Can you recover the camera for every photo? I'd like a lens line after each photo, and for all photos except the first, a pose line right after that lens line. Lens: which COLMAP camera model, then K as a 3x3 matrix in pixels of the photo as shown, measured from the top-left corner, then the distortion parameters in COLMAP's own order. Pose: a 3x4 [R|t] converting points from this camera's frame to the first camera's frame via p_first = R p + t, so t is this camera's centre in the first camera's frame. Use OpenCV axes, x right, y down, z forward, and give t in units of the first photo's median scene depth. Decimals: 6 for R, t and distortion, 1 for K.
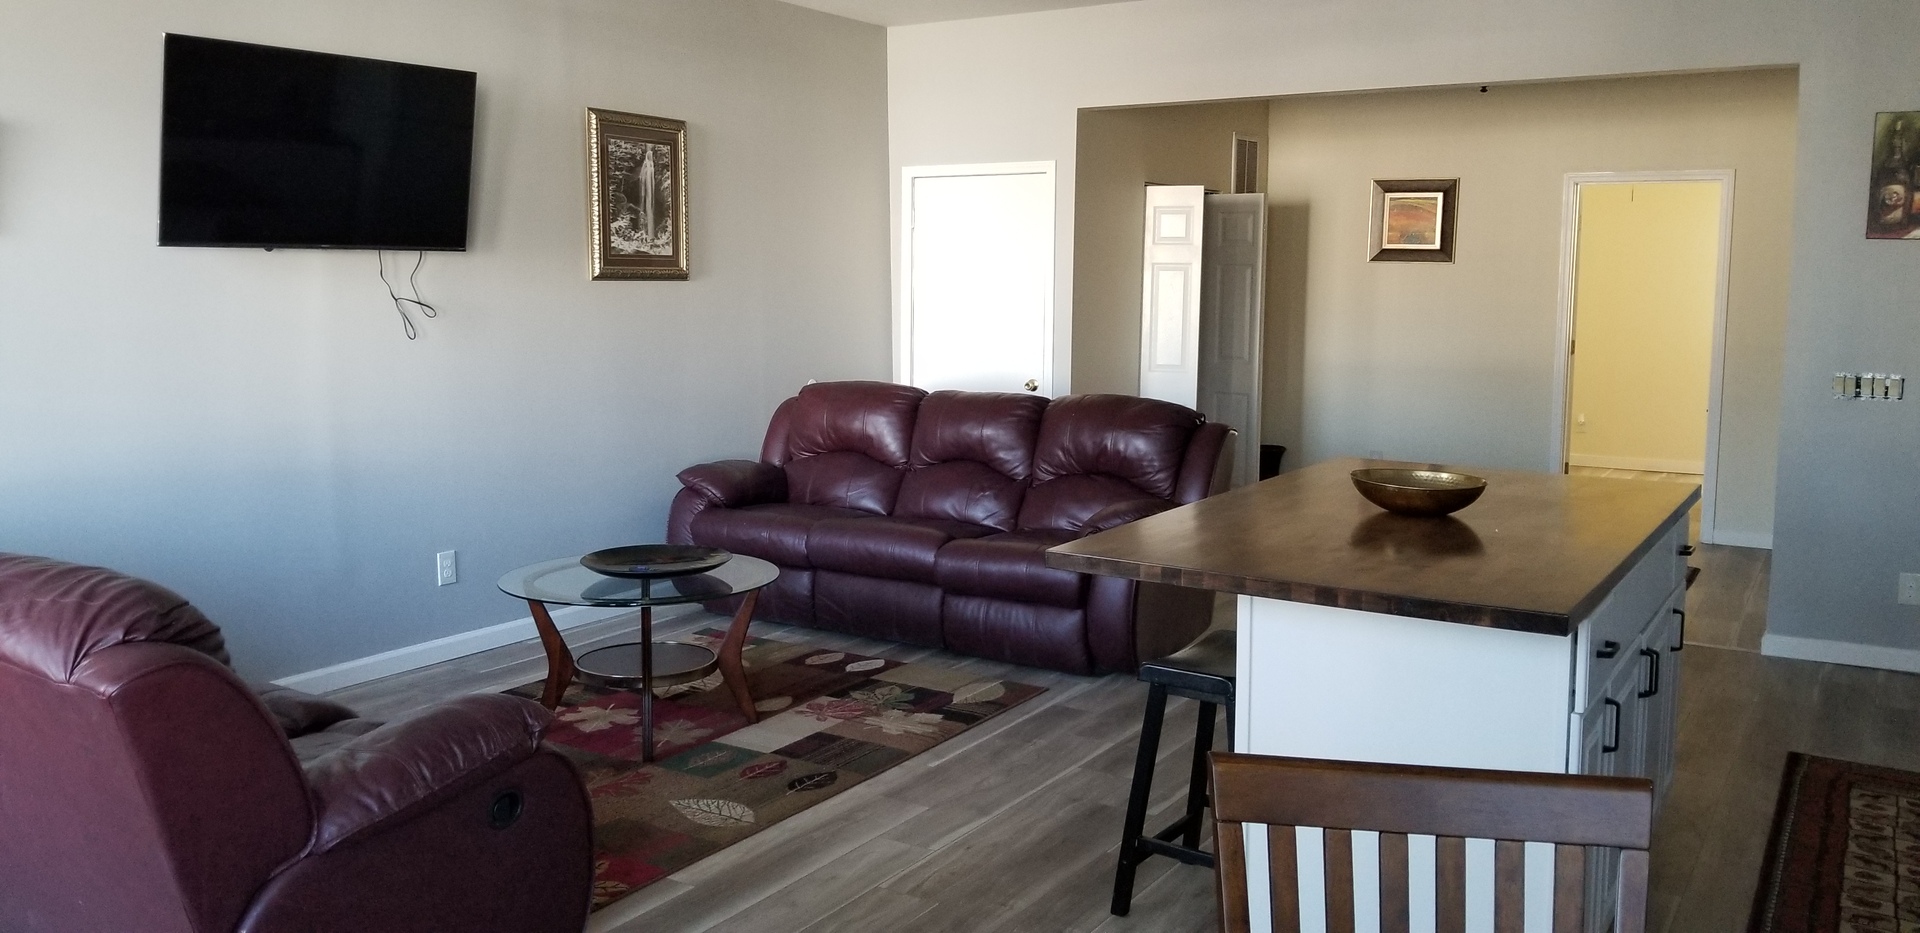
lens RADIAL K [[1543.0, 0, 930.2], [0, 1543.0, 427.4], [0, 0, 1]] dist [0.138987, -0.258926]
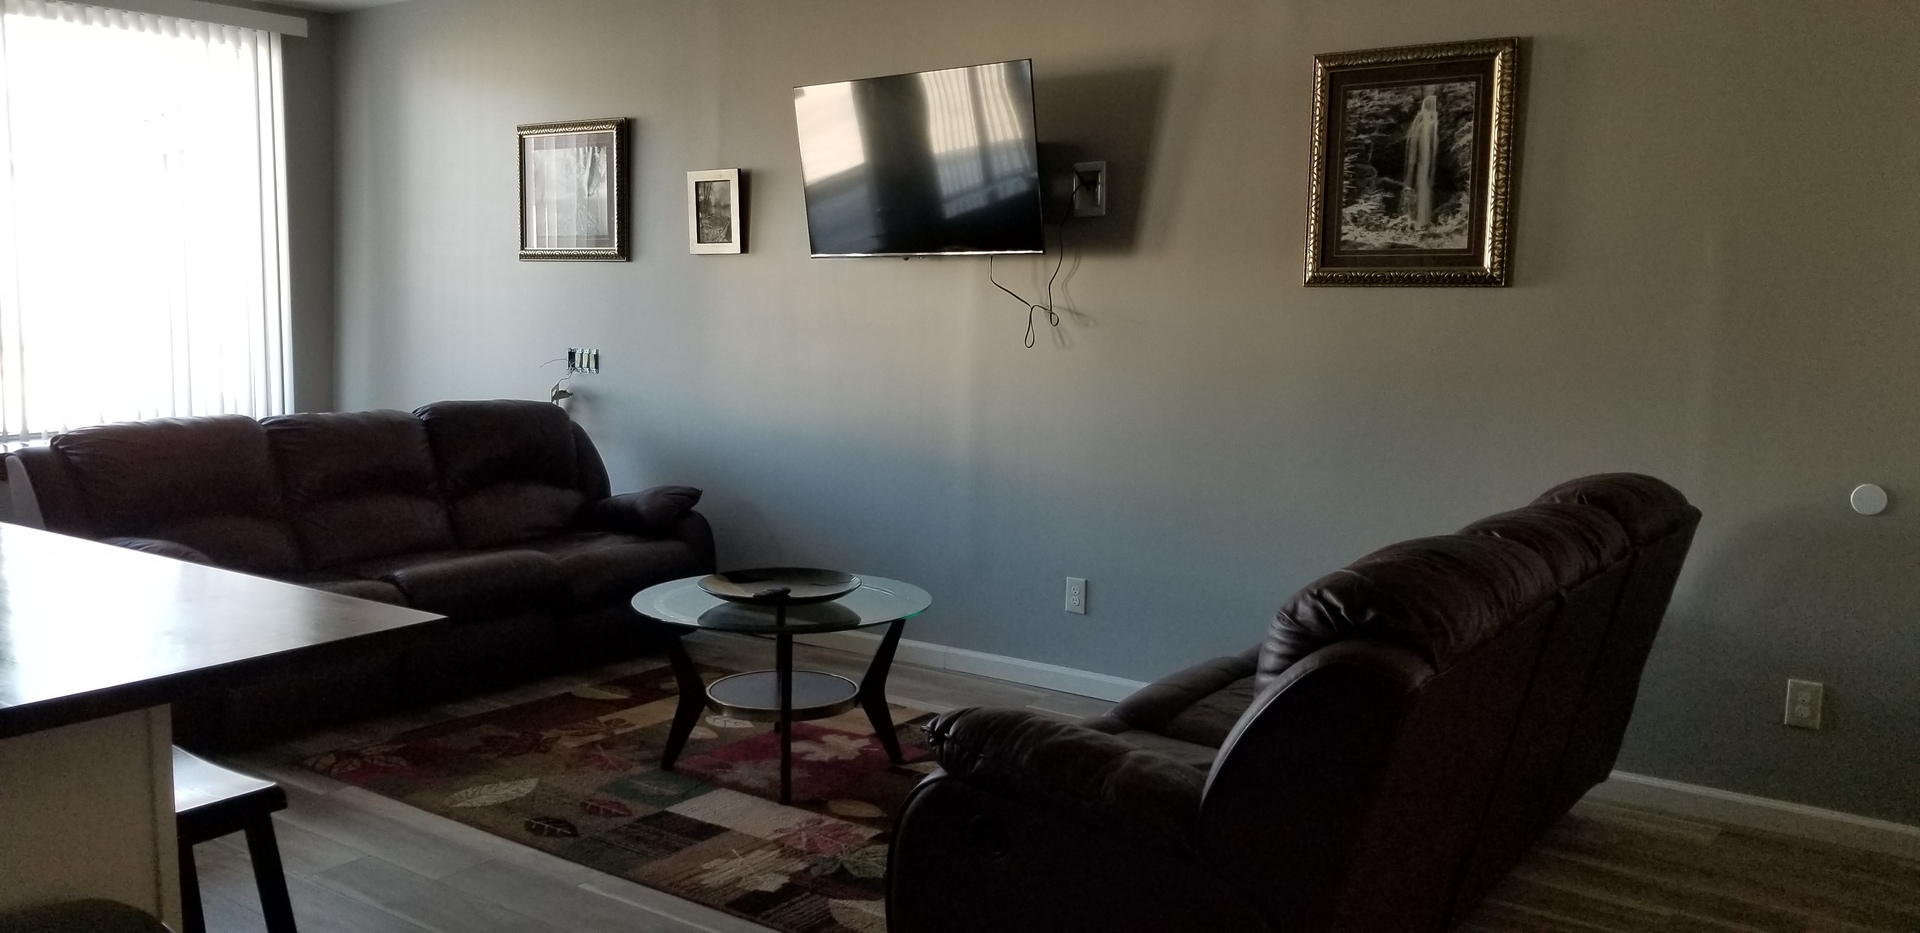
lens RADIAL K [[1543.0, 0, 930.2], [0, 1543.0, 427.4], [0, 0, 1]] dist [0.138987, -0.258926]
pose [[-0.092618, 0.075195, -0.992858, 0.538602], [-0.113995, 0.989787, 0.085596, -0.069597], [0.989155, 0.121109, -0.083100, 0.874330]]
